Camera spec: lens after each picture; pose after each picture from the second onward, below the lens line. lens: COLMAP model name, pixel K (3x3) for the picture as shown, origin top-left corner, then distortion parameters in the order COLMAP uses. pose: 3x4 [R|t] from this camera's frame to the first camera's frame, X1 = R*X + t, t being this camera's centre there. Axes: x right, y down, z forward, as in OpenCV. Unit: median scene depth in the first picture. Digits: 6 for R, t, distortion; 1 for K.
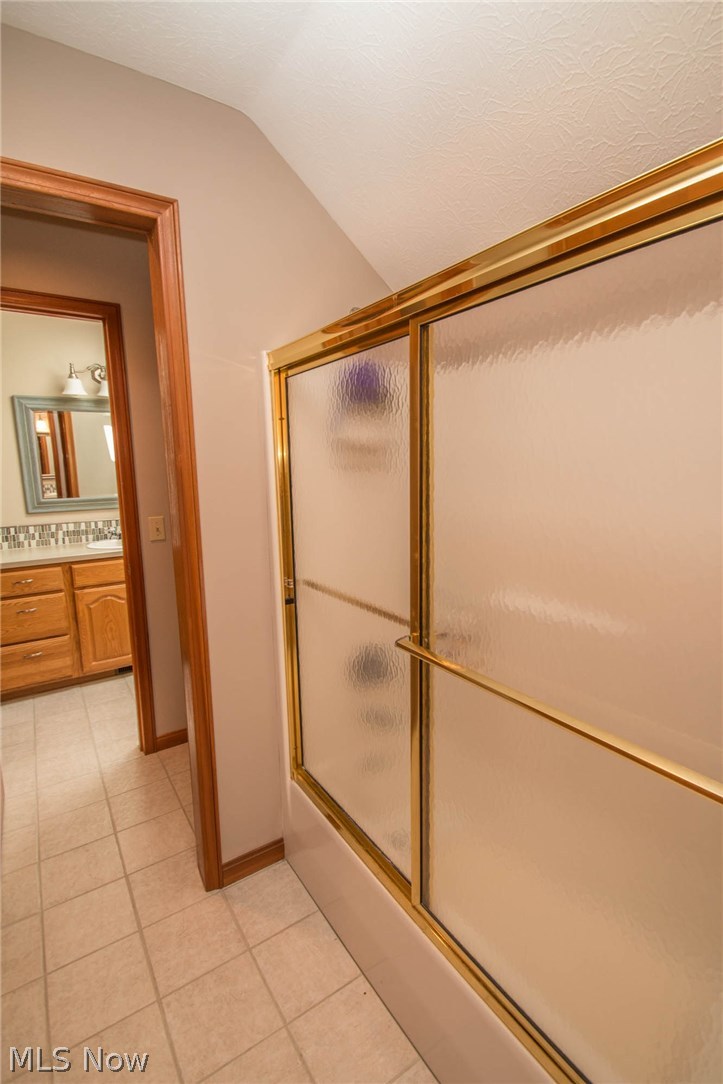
lens RADIAL K [[495.2, 0, 368.8], [0, 495.2, 542.0], [0, 0, 1]] dist [-0.004609, -0.001681]
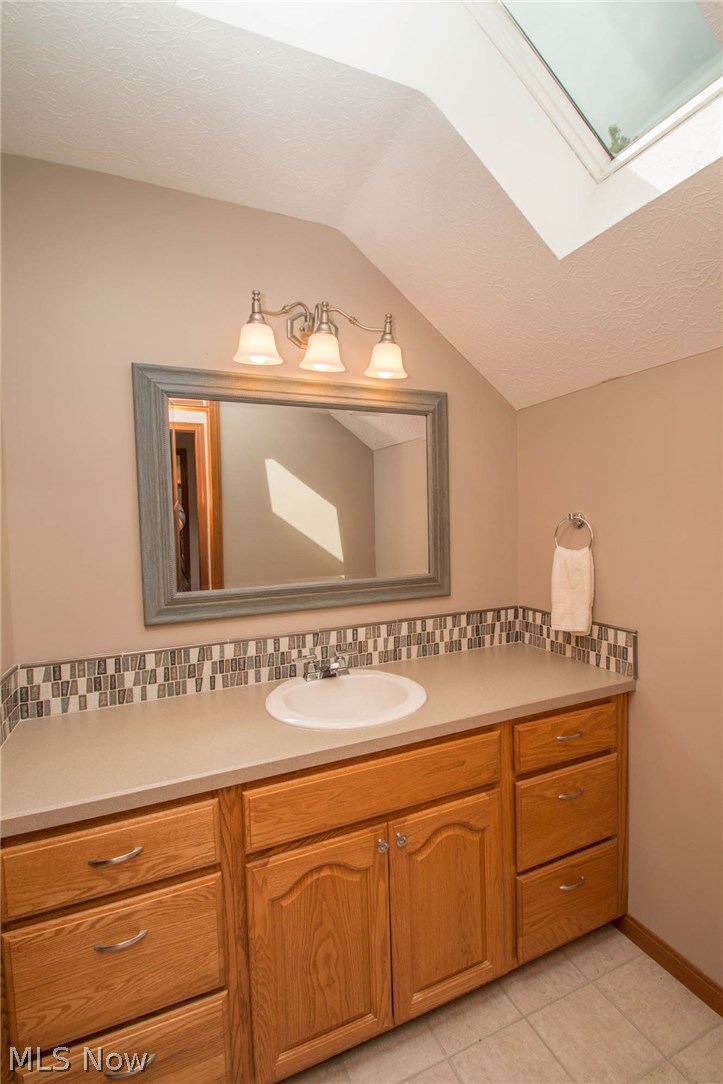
lens RADIAL K [[495.2, 0, 354.5], [0, 495.2, 544.4], [0, 0, 1]] dist [-0.004609, -0.001681]
pose [[0.977449, 0.007904, -0.211026, -0.414770], [-0.028140, 0.995262, -0.093065, -0.093966], [0.209291, 0.096904, 0.973040, 0.602093]]
